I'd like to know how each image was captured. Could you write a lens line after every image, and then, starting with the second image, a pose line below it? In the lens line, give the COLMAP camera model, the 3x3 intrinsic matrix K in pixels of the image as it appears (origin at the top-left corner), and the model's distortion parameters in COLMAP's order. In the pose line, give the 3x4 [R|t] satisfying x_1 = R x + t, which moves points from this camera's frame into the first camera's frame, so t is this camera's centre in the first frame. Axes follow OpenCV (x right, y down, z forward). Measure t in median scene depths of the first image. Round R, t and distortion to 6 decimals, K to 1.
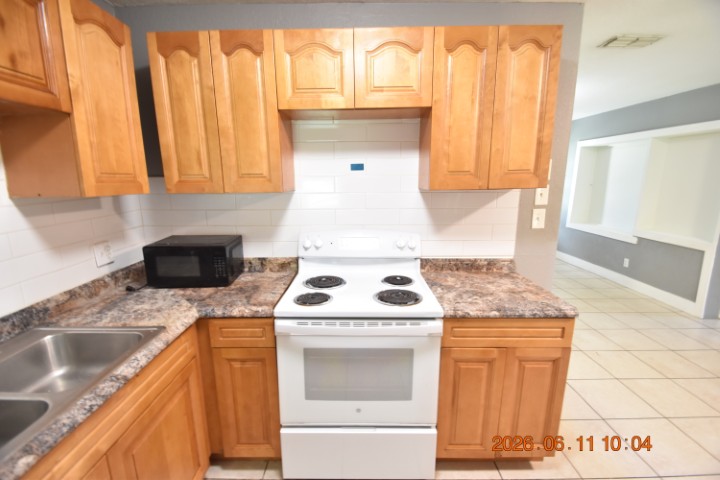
lens RADIAL K [[314.2, 0, 357.1], [0, 314.2, 239.6], [0, 0, 1]] dist [-0.002425, -0.007836]
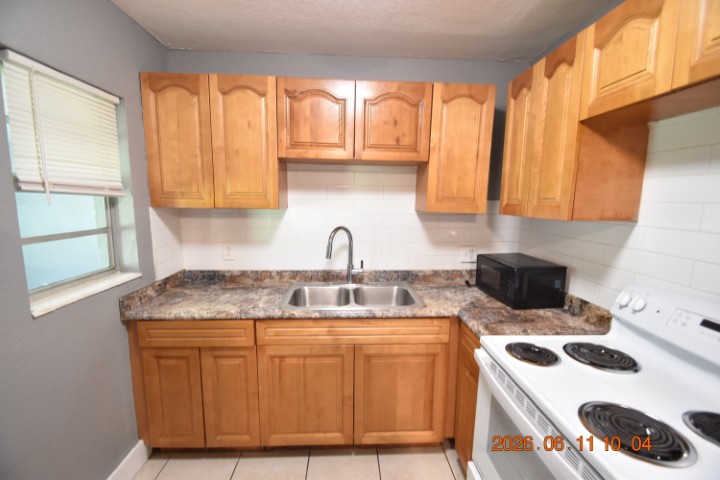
lens RADIAL K [[314.2, 0, 359.7], [0, 314.2, 239.1], [0, 0, 1]] dist [-0.002425, -0.007836]
pose [[0.057215, 0.136501, -0.988986, 0.567586], [-0.200745, 0.971950, 0.122536, -0.101211], [0.977971, 0.191523, 0.083012, 0.432188]]
